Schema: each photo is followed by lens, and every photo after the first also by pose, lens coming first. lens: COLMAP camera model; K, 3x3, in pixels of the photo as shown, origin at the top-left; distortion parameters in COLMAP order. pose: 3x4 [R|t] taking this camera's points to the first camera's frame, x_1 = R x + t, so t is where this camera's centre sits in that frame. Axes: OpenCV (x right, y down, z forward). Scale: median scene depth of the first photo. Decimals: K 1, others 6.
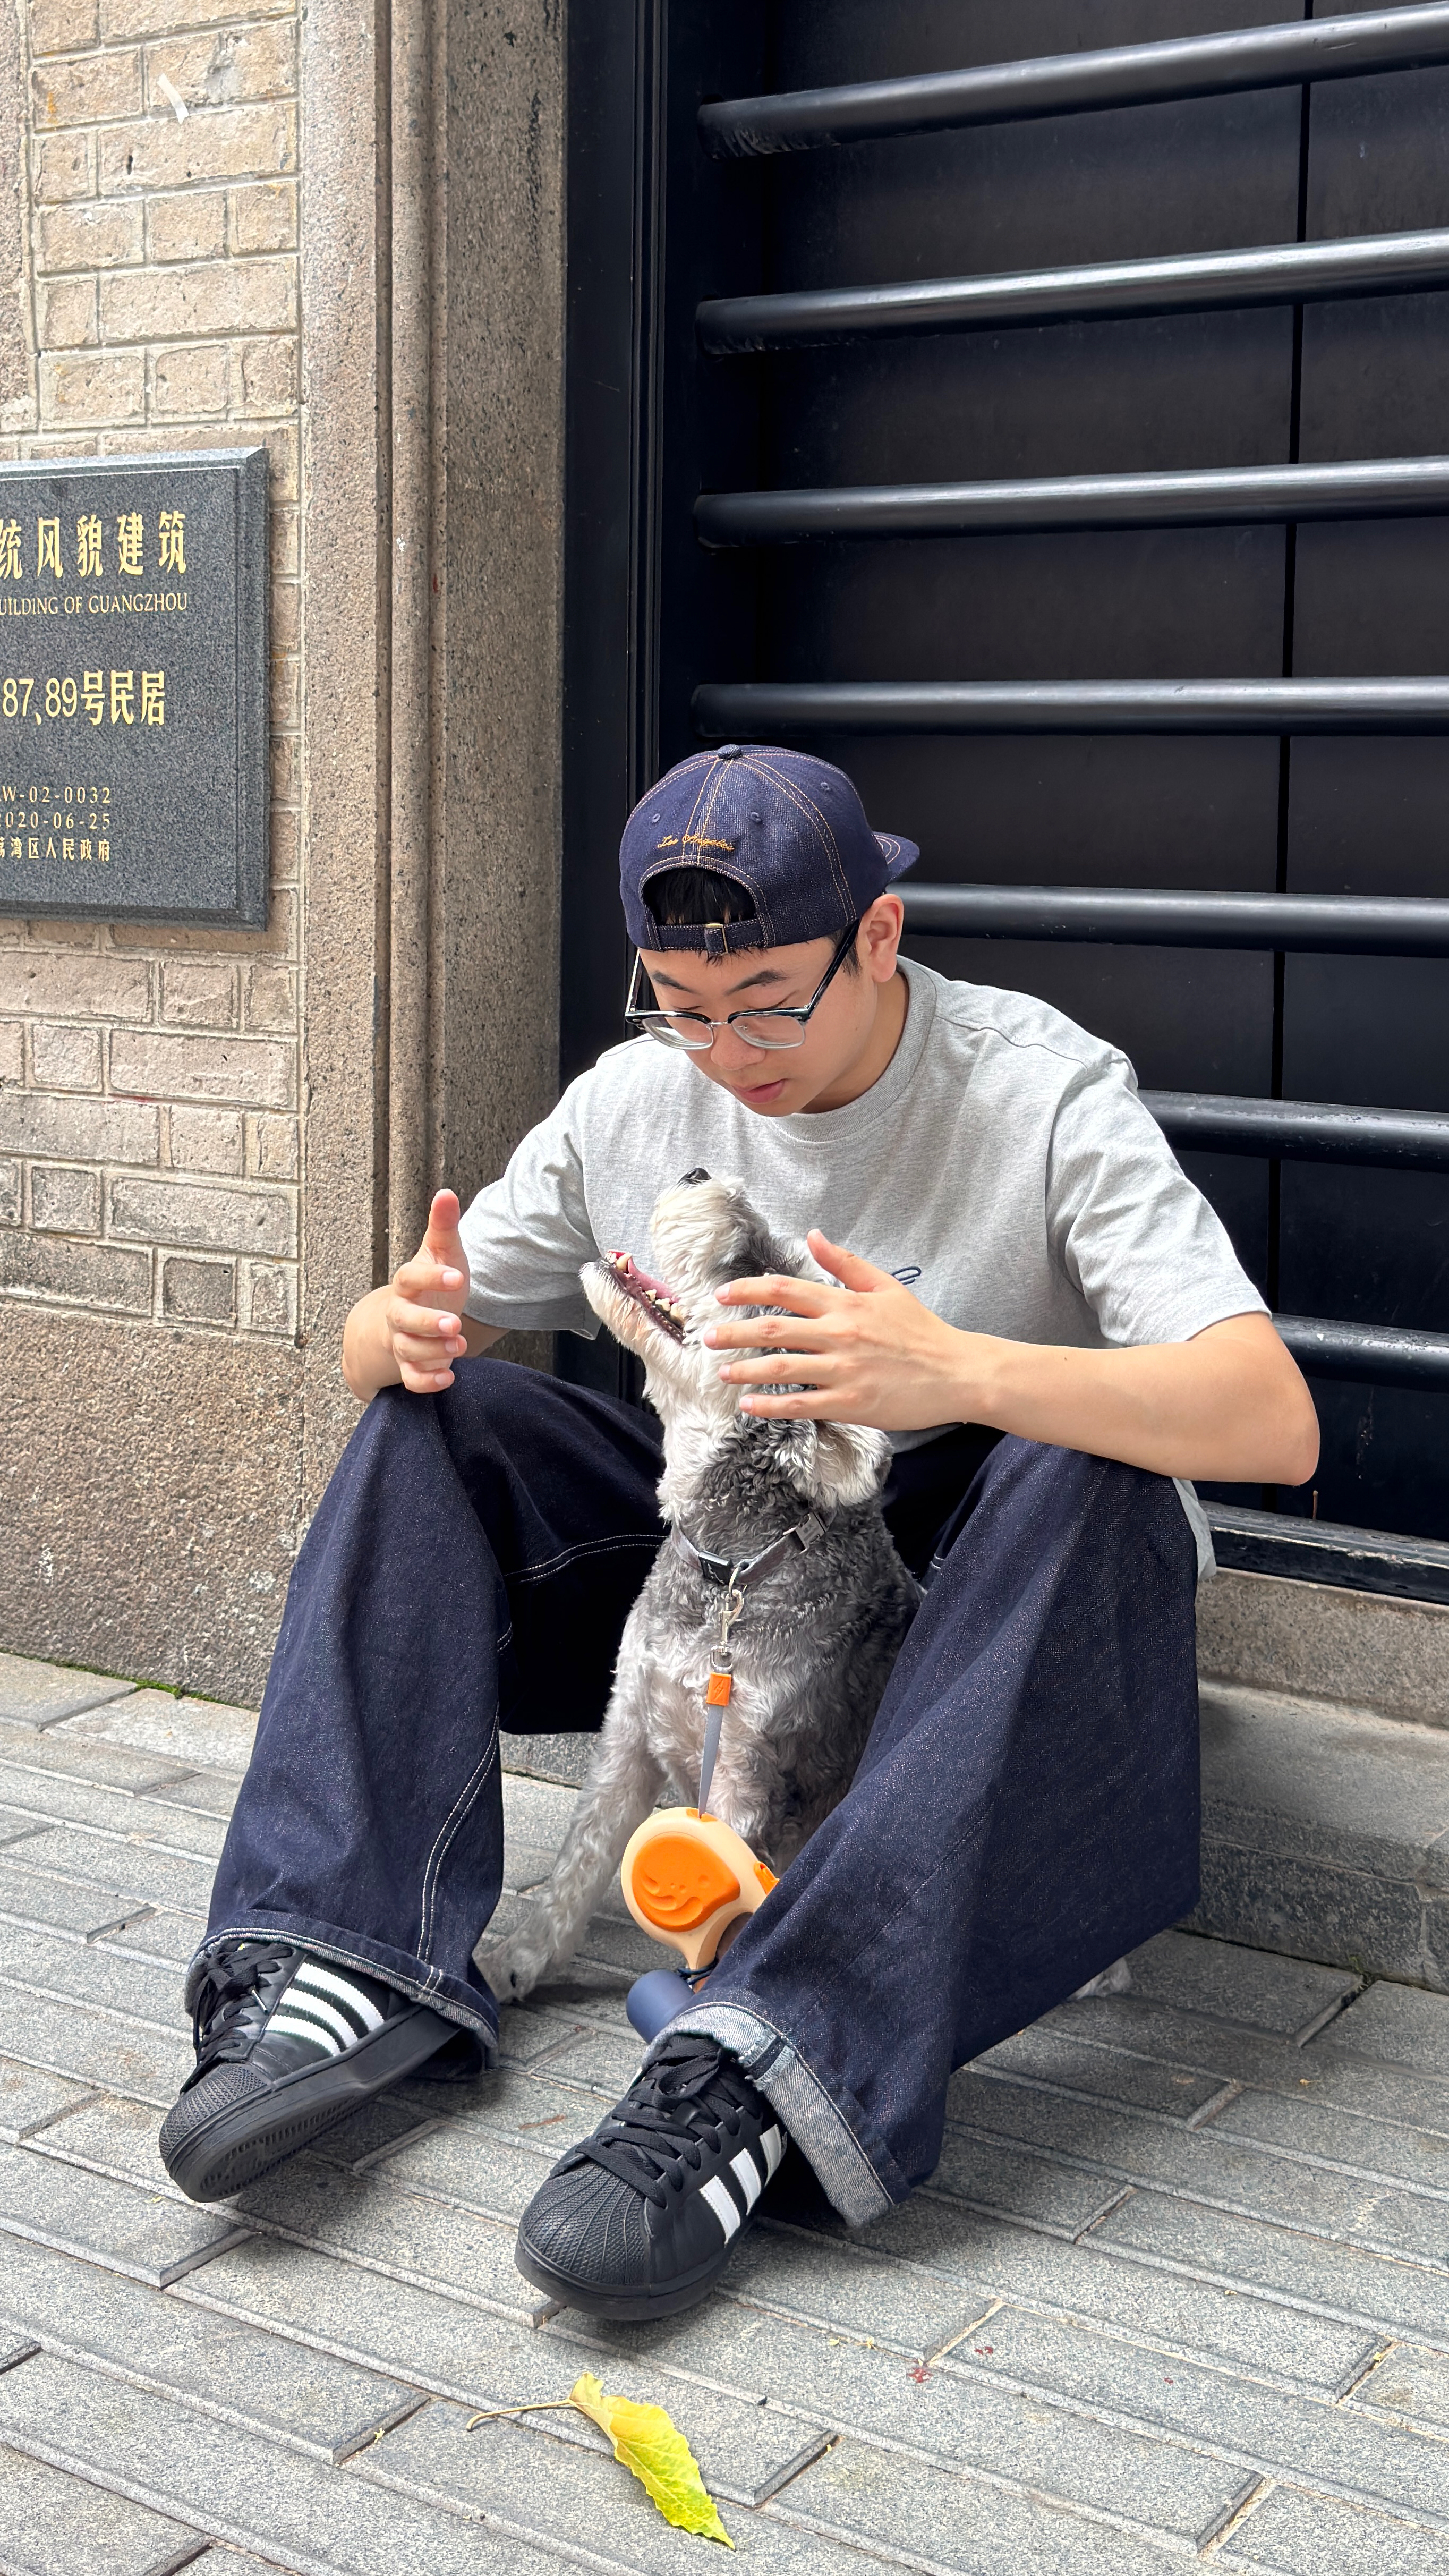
lens RADIAL K [[2829.0, 0, 763.0], [0, 2829.0, 1004.1], [0, 0, 1]] dist [0.208690, -0.463042]
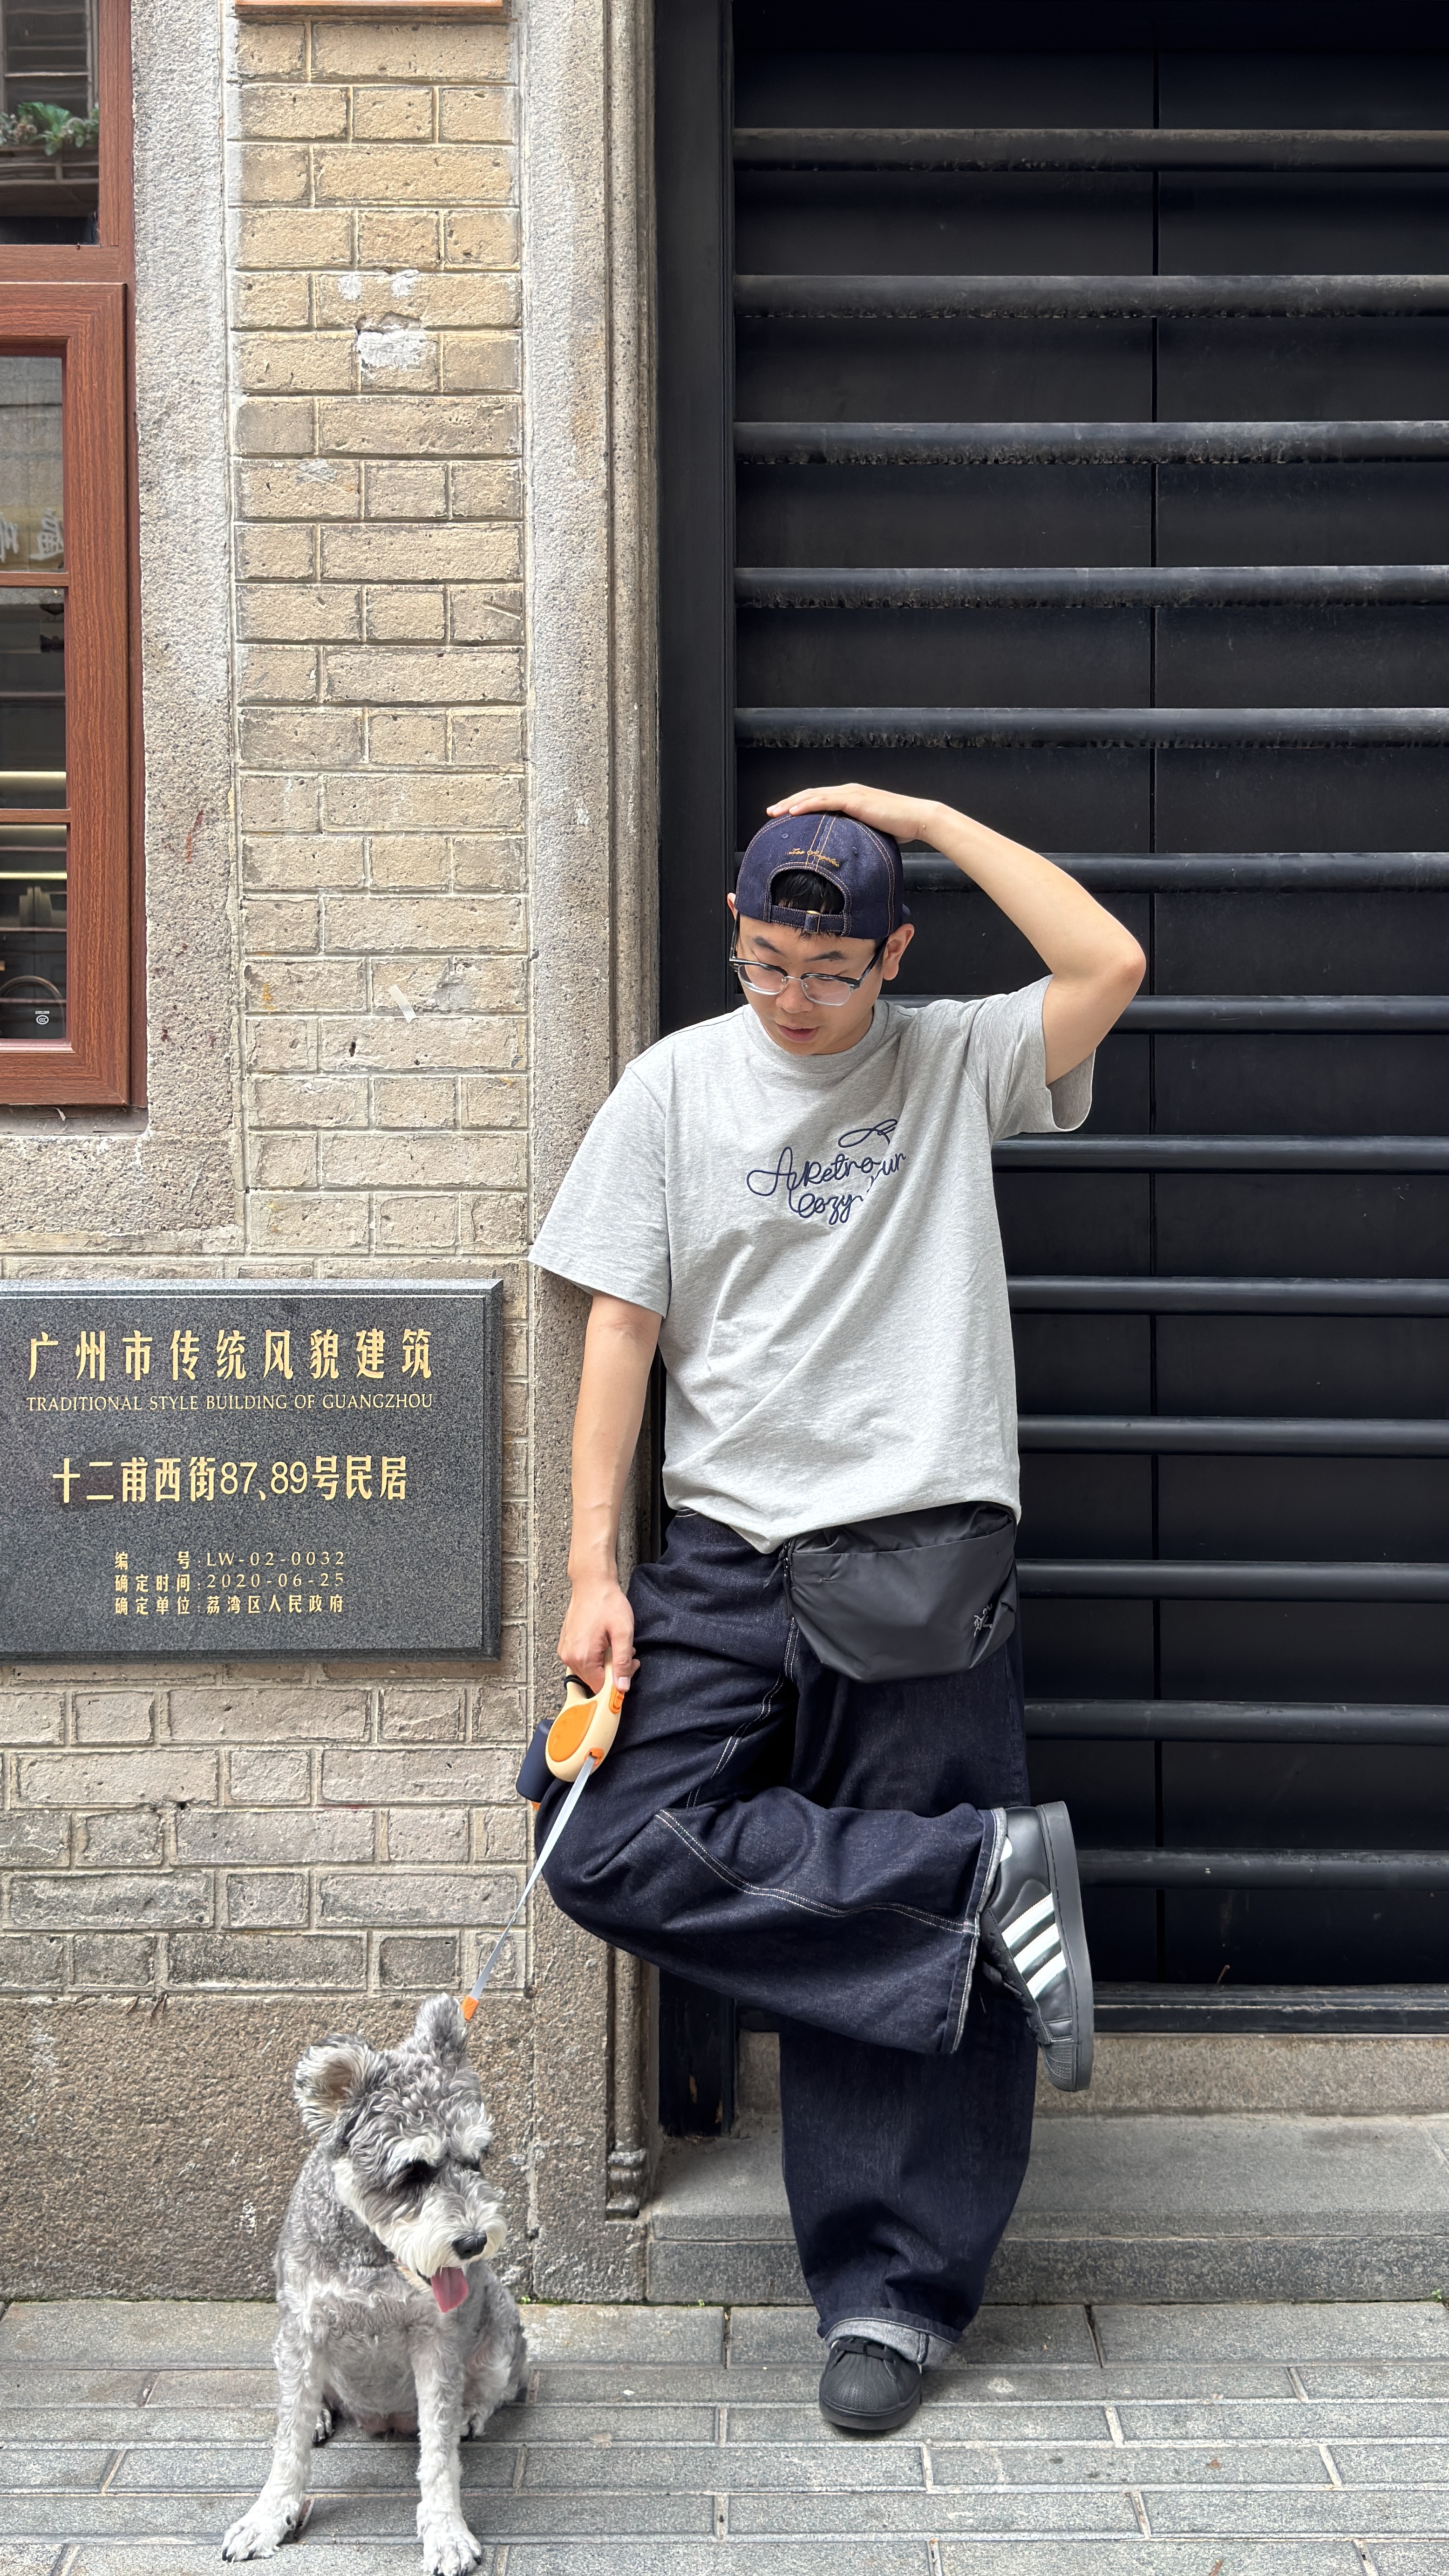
lens RADIAL K [[2478.0, 0, 772.1], [0, 2478.0, 1121.7], [0, 0, 1]] dist [0.108217, -0.203337]
pose [[0.848316, -0.016514, 0.529233, -0.629922], [0.052045, 0.997274, -0.052305, -0.192617], [-0.526927, 0.071915, 0.846863, -0.003320]]
